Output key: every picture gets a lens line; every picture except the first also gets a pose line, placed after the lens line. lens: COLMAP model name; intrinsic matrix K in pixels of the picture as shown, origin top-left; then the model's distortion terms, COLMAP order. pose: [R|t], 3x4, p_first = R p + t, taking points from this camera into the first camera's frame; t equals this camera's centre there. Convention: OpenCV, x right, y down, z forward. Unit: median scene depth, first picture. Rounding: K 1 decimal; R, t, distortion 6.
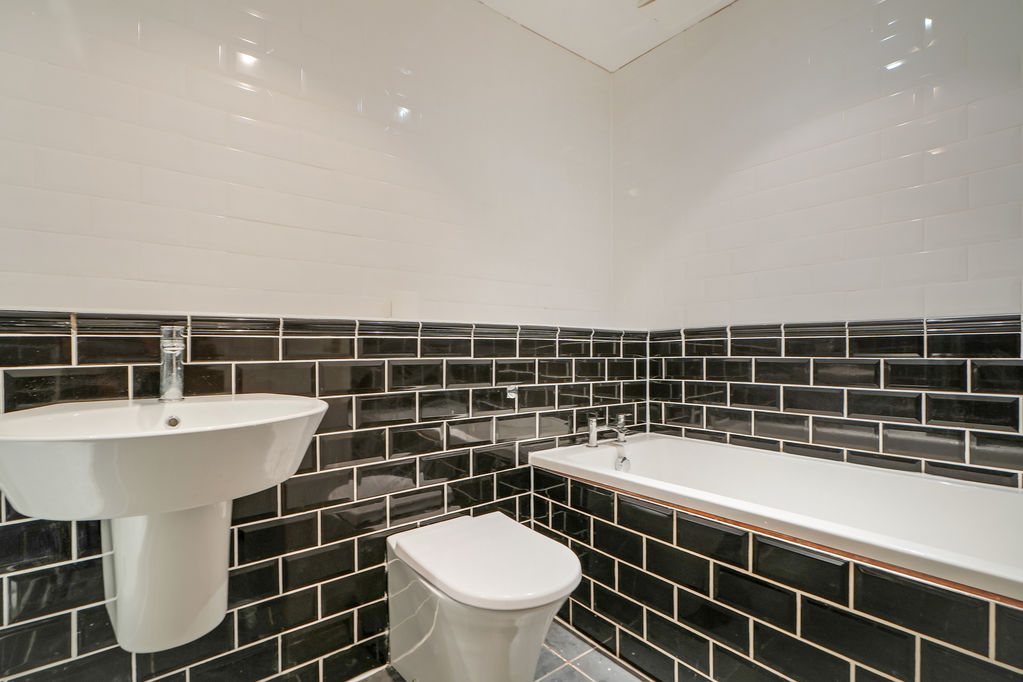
lens RADIAL K [[472.2, 0, 510.5], [0, 472.2, 346.8], [0, 0, 1]] dist [-0.000829, 0.000280]
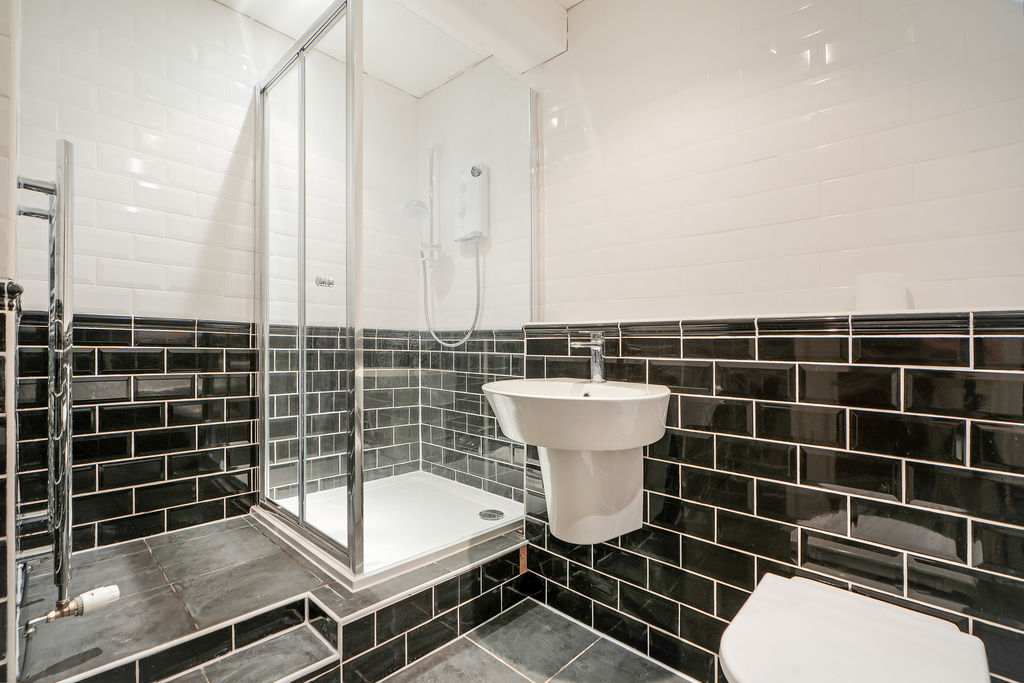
lens RADIAL K [[472.6, 0, 511.0], [0, 472.6, 347.3], [0, 0, 1]] dist [-0.000829, 0.000280]
pose [[0.147042, 0.011544, -0.989063, 0.562519], [-0.012660, 0.999872, 0.009788, -0.003672], [0.989049, 0.011082, 0.147170, 0.433461]]
